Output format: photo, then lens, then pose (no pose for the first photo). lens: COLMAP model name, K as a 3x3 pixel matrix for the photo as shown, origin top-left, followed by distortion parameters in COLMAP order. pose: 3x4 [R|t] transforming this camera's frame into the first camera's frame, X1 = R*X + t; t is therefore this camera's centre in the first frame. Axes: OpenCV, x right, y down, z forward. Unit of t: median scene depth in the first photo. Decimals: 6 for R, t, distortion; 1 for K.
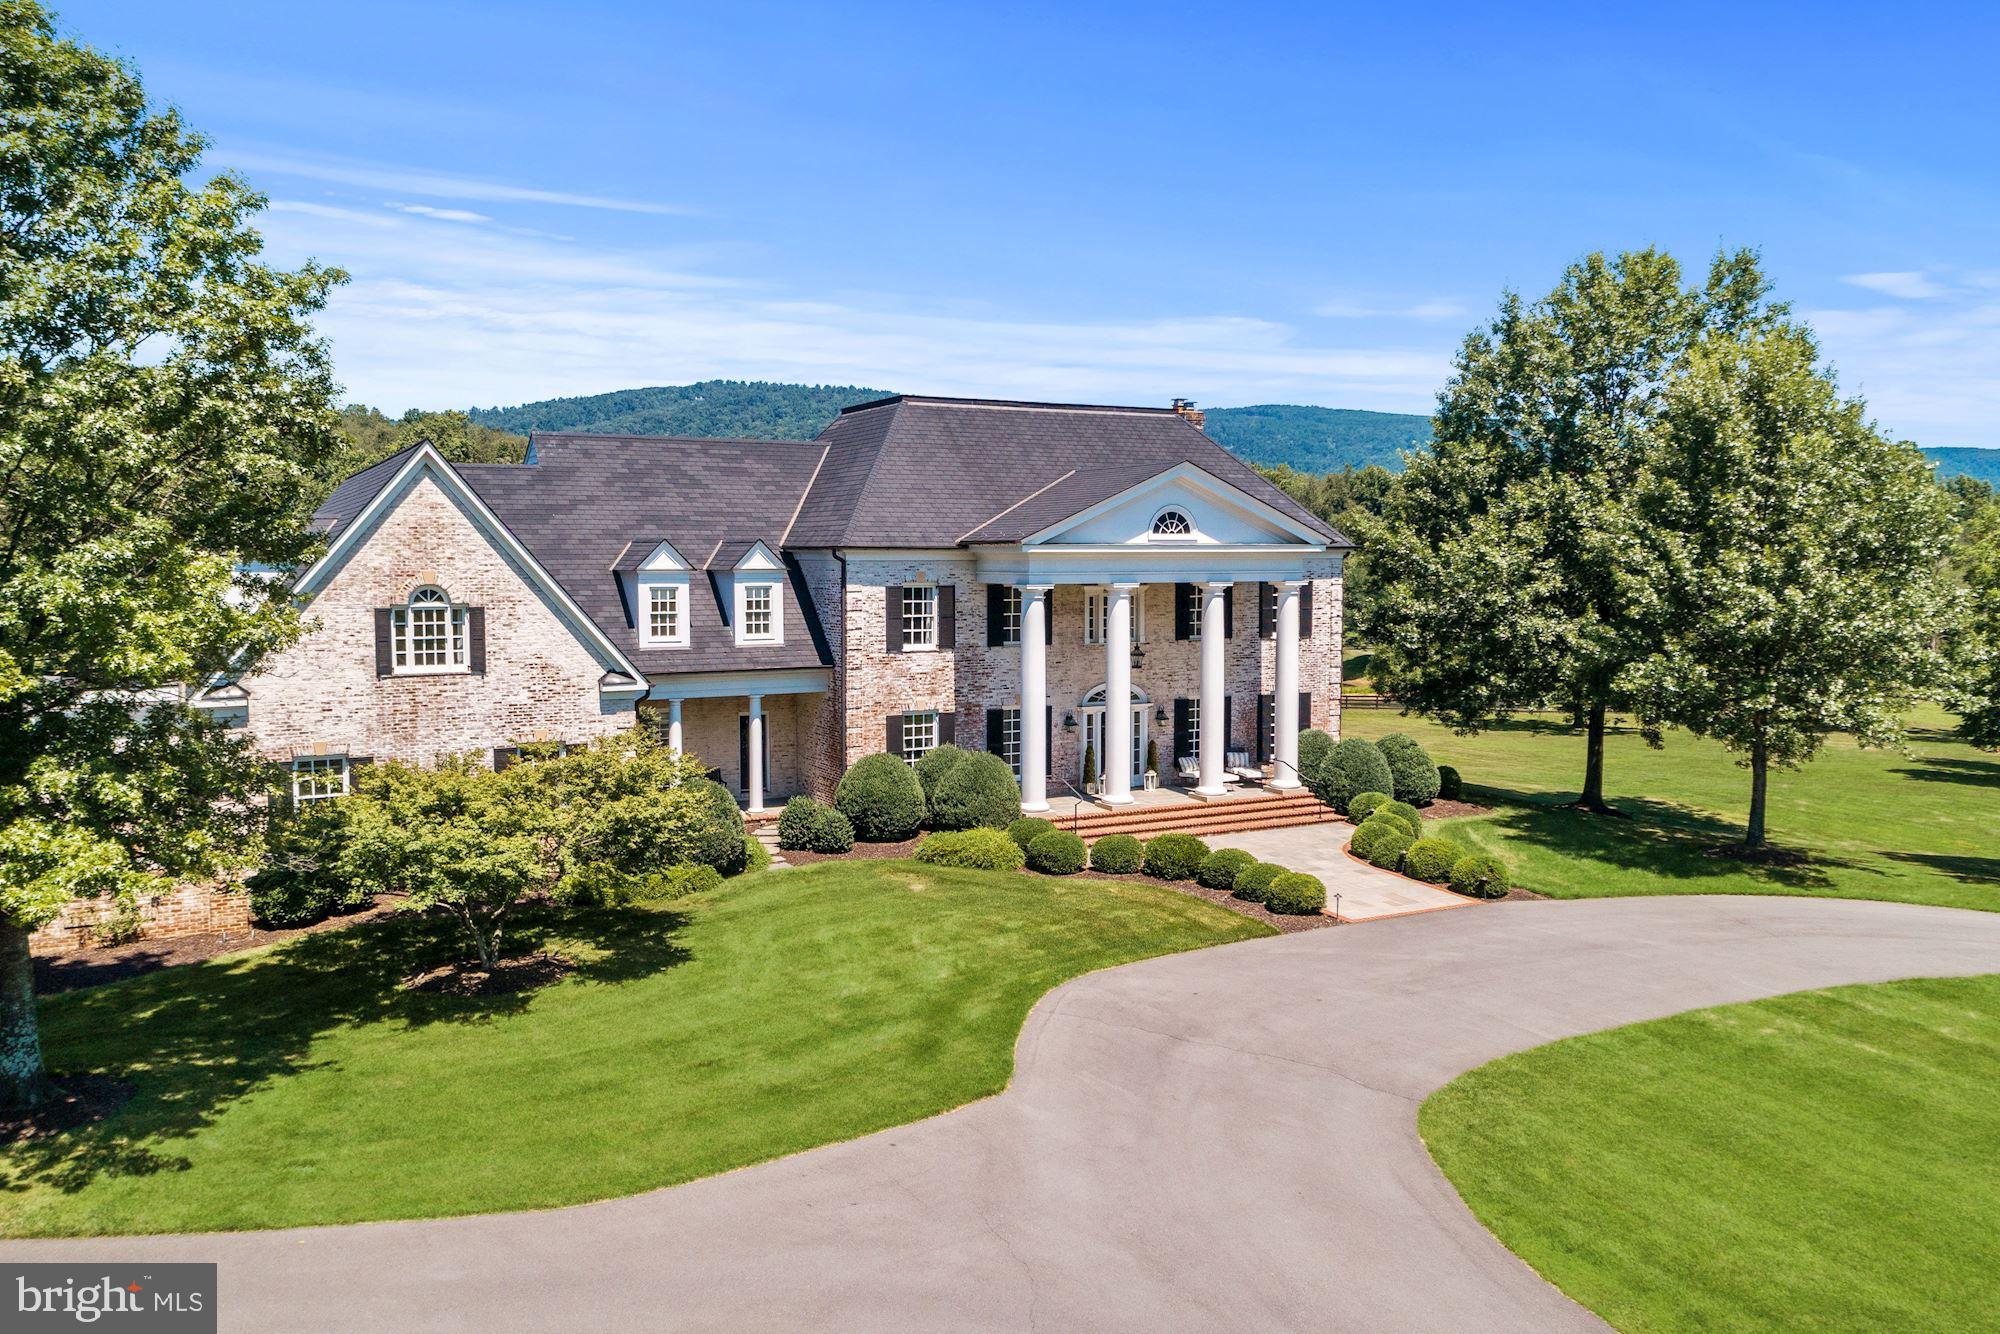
lens RADIAL K [[1511.7, 0, 1030.1], [0, 1511.7, 668.8], [0, 0, 1]] dist [0.022560, 0.012705]
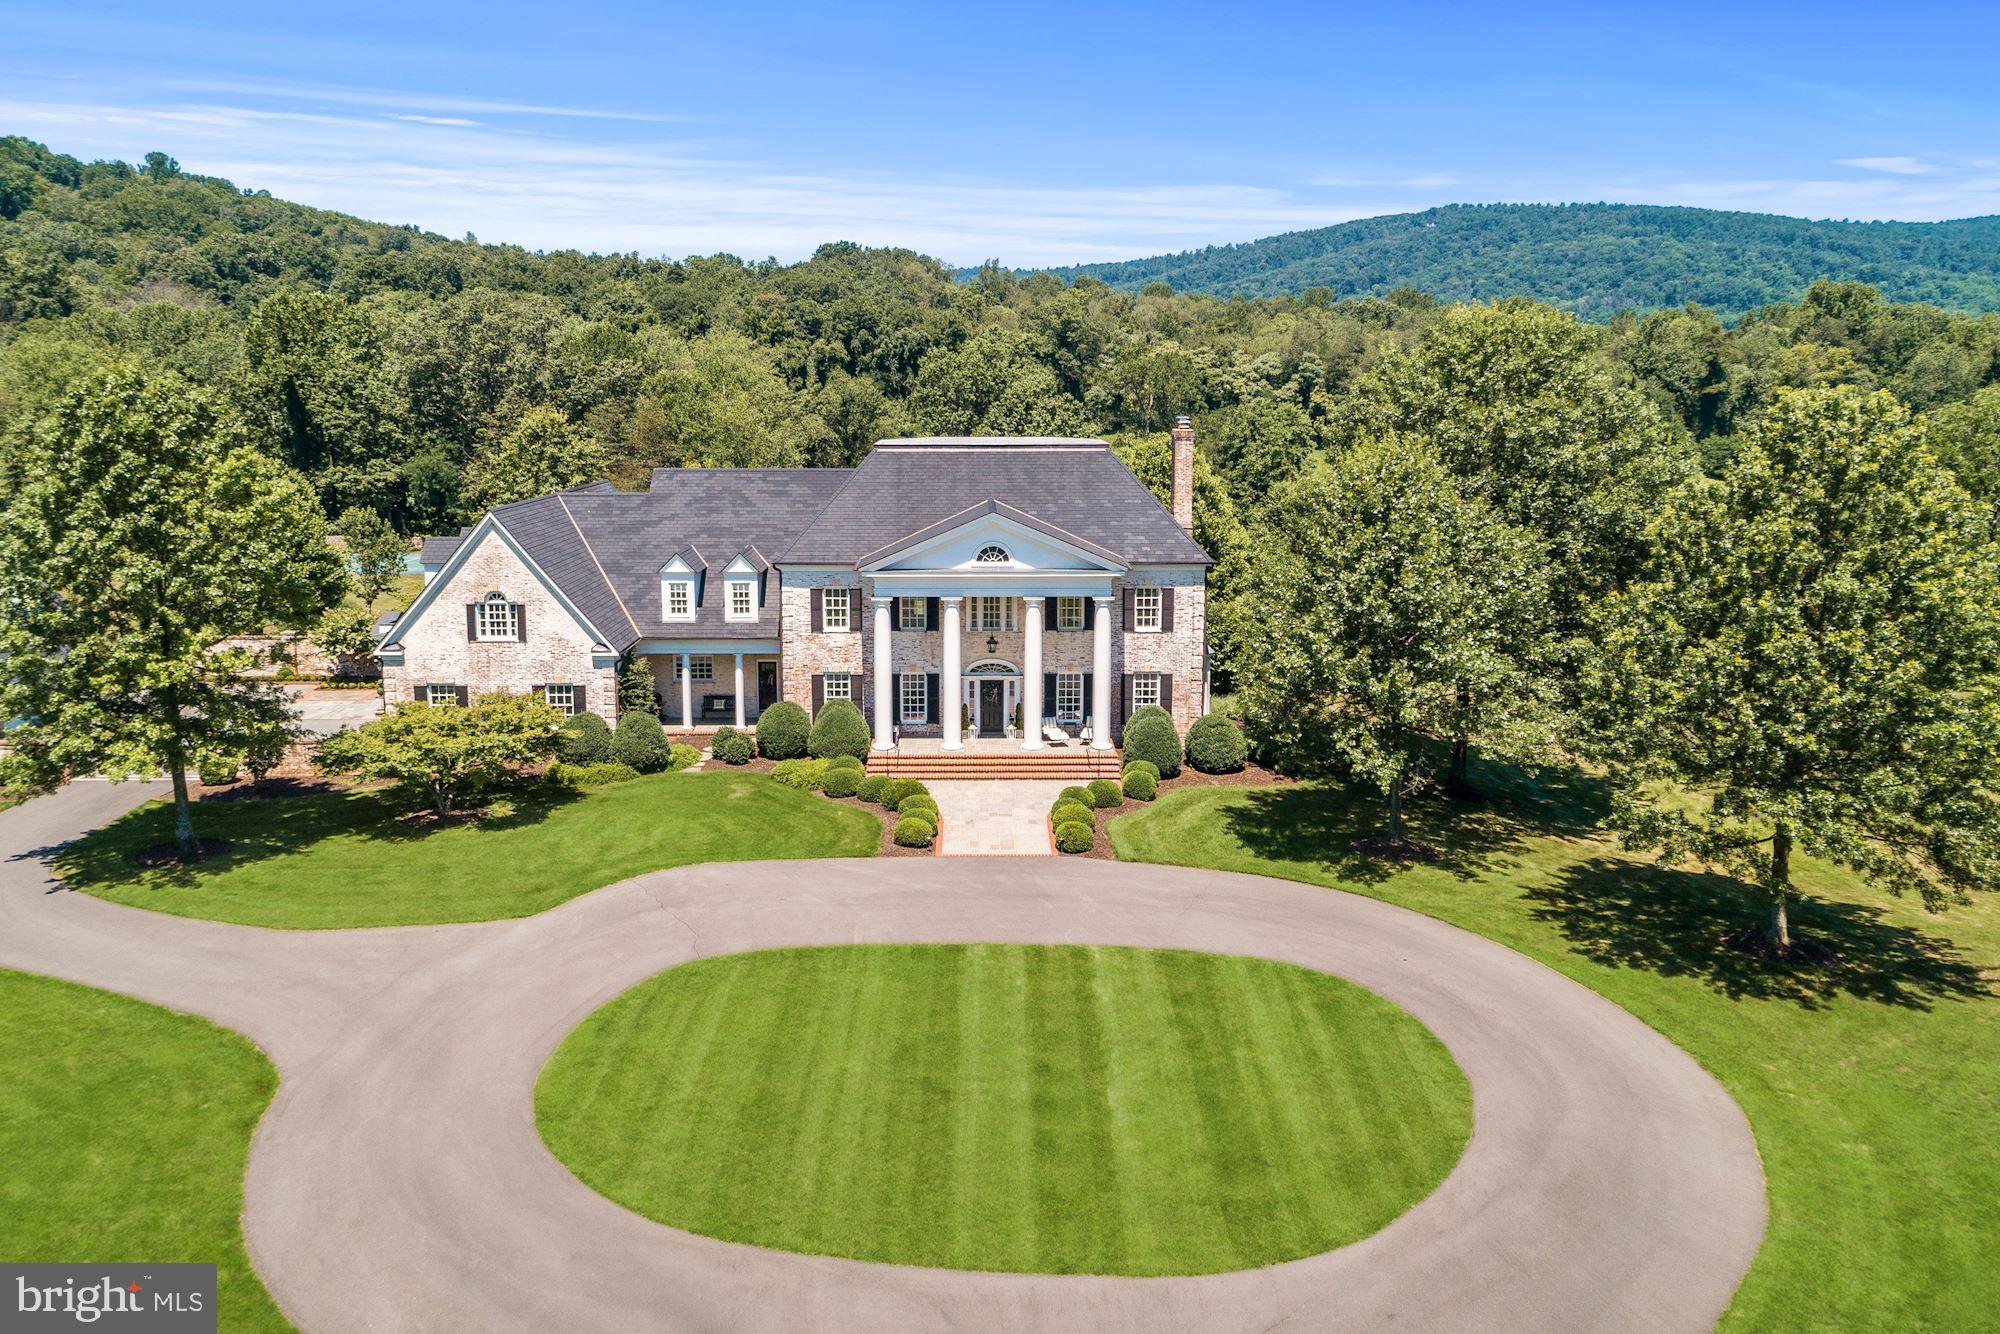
lens RADIAL K [[1511.7, 0, 1013.6], [0, 1511.7, 636.8], [0, 0, 1]] dist [0.022560, 0.012705]
pose [[0.886111, 0.079899, -0.456534, 0.788776], [-0.038515, 0.994316, 0.099263, -0.167633], [0.461870, -0.070375, 0.884152, -0.232654]]
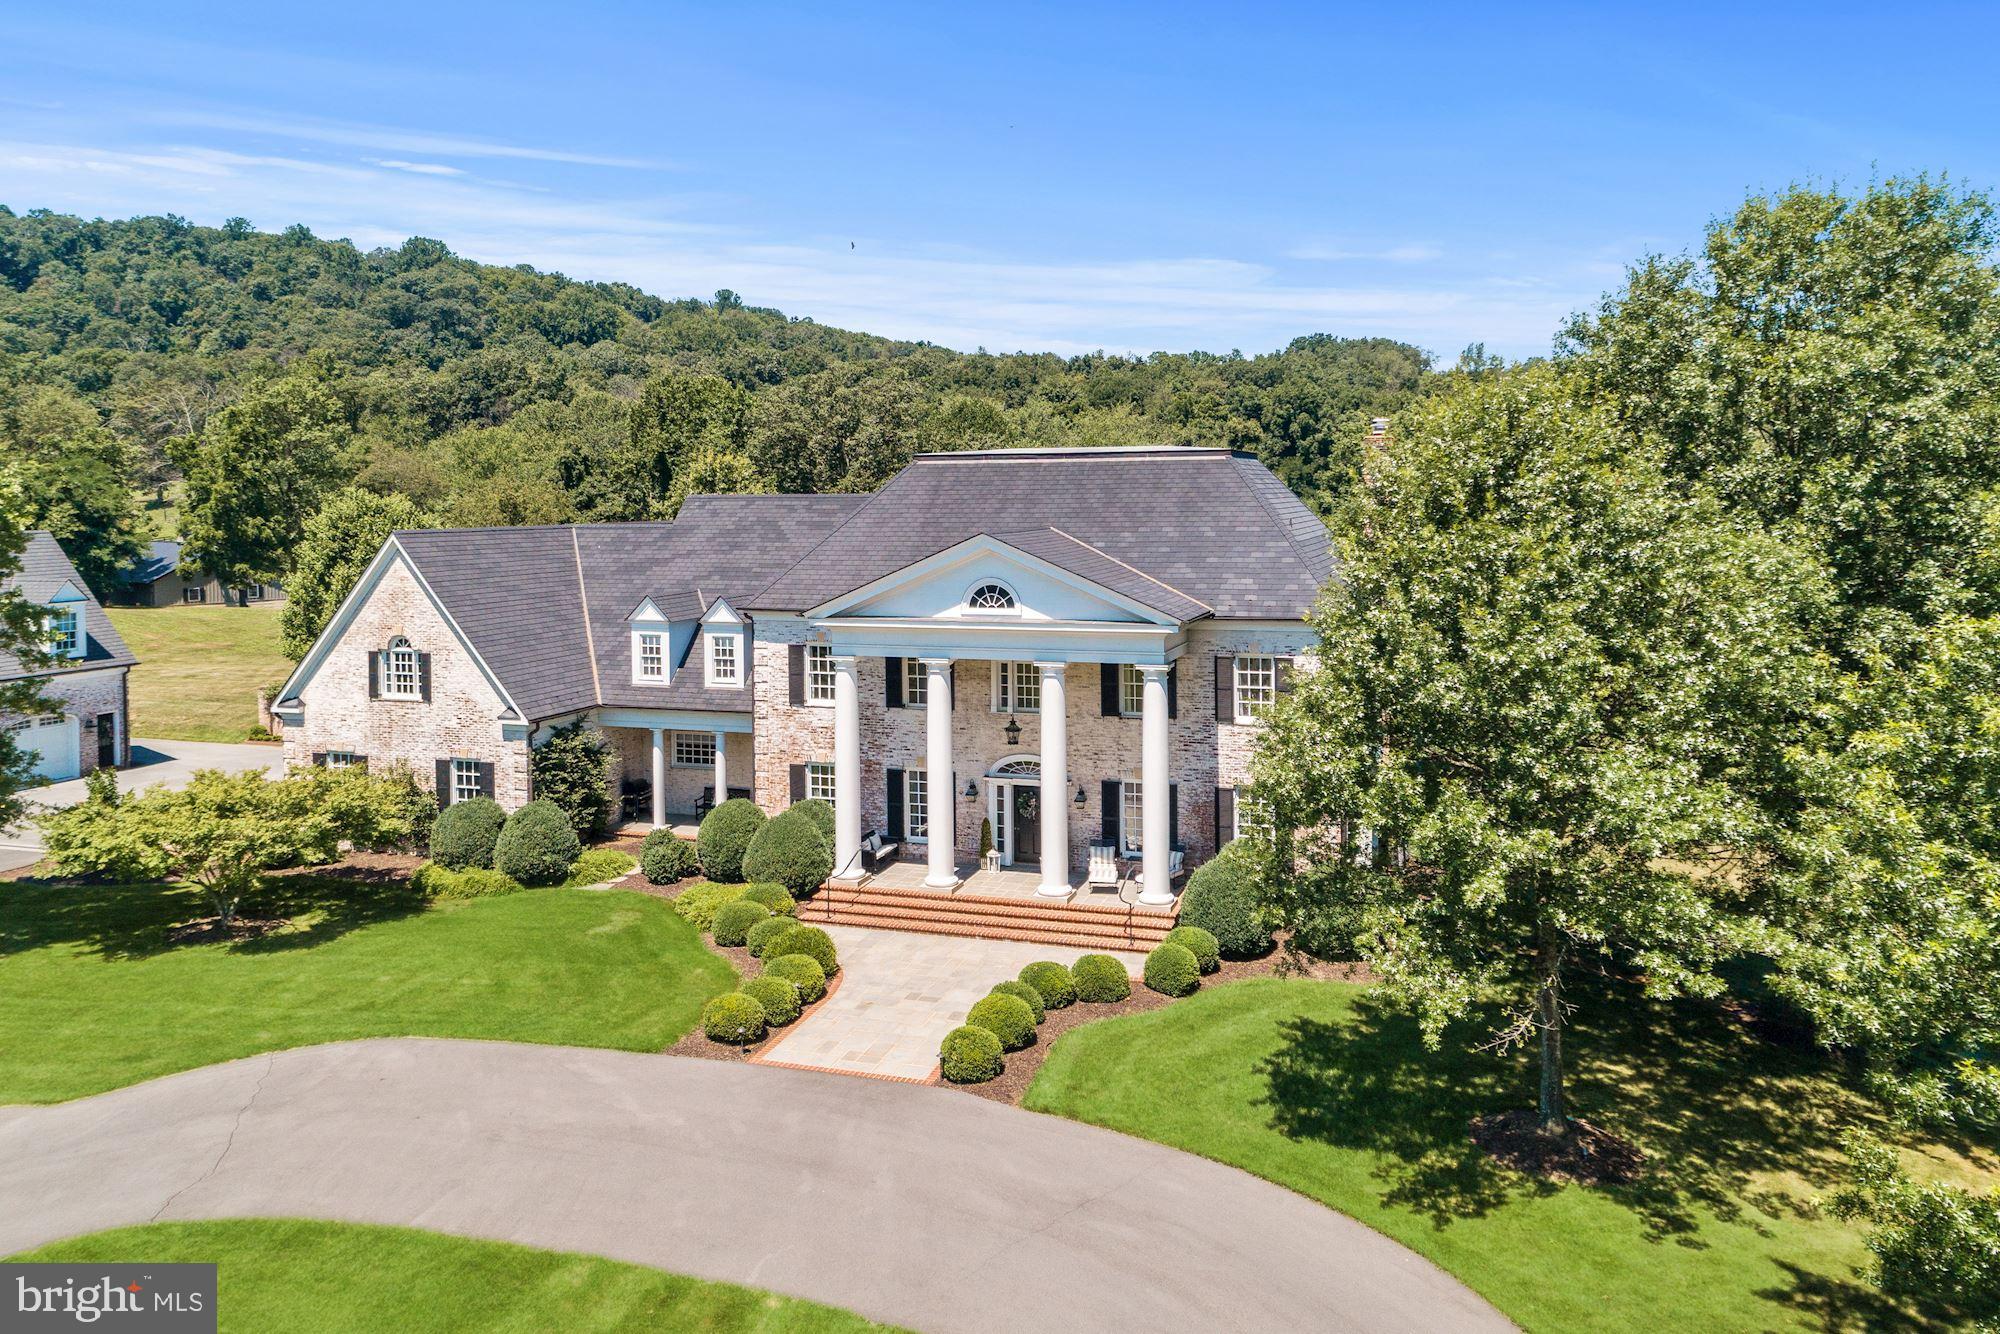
lens RADIAL K [[1511.7, 0, 1024.9], [0, 1511.7, 568.1], [0, 0, 1]] dist [0.022560, 0.012705]
pose [[0.686387, 0.033771, -0.726452, 0.831128], [-0.049845, 0.998757, -0.000666, -0.120540], [0.725526, 0.036667, 0.687217, 0.388664]]
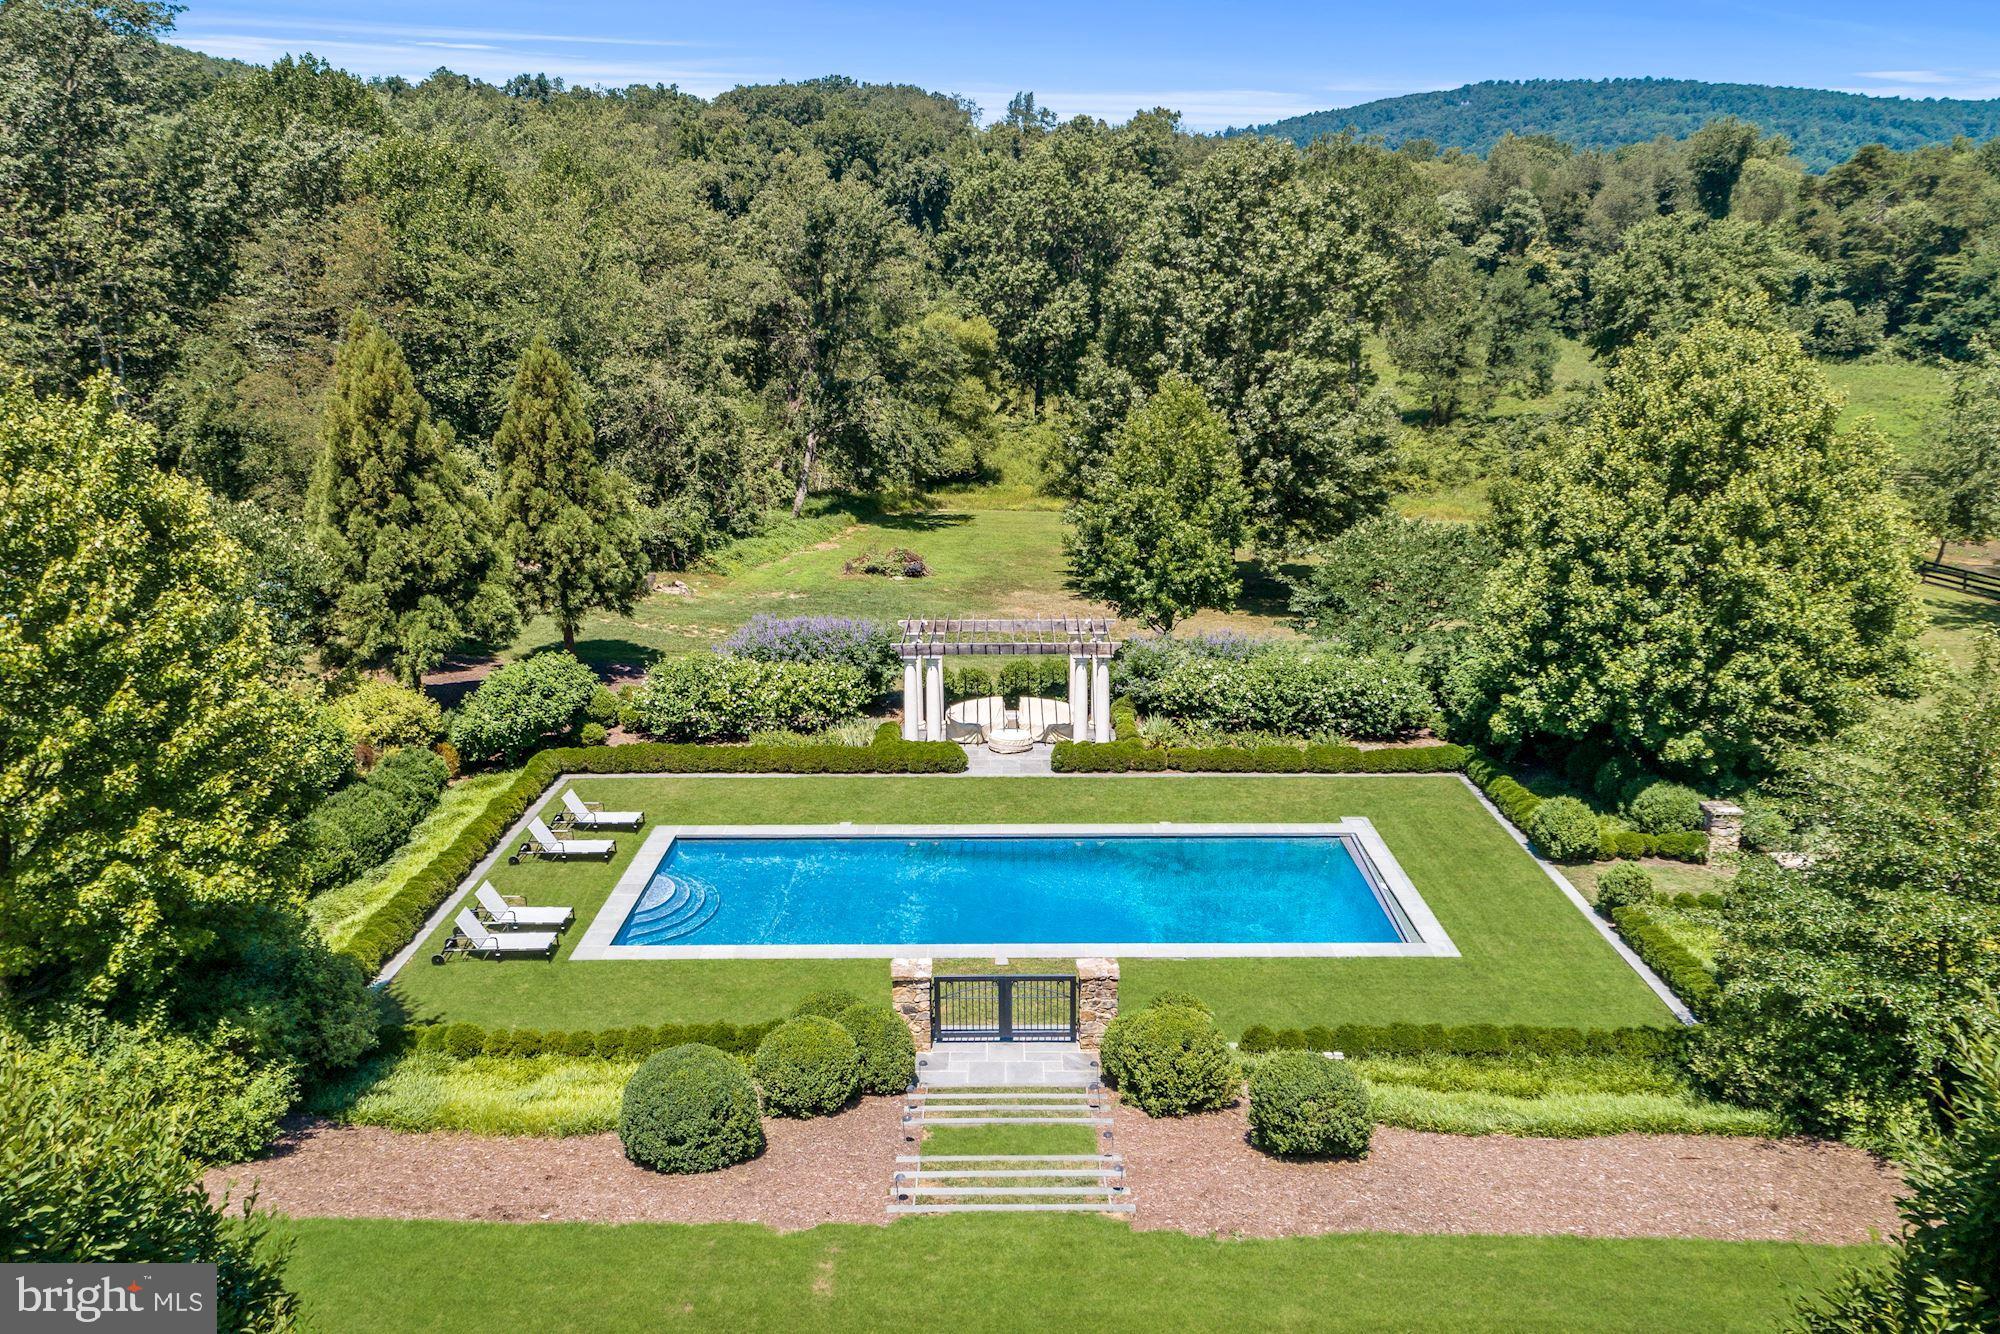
lens RADIAL K [[1511.7, 0, 993.6], [0, 1511.7, 669.3], [0, 0, 1]] dist [0.022560, 0.012705]
pose [[0.879113, 0.117276, -0.461959, -0.421766], [-0.034399, 0.982339, 0.183921, -0.176523], [0.475370, -0.145796, 0.867621, 1.644369]]
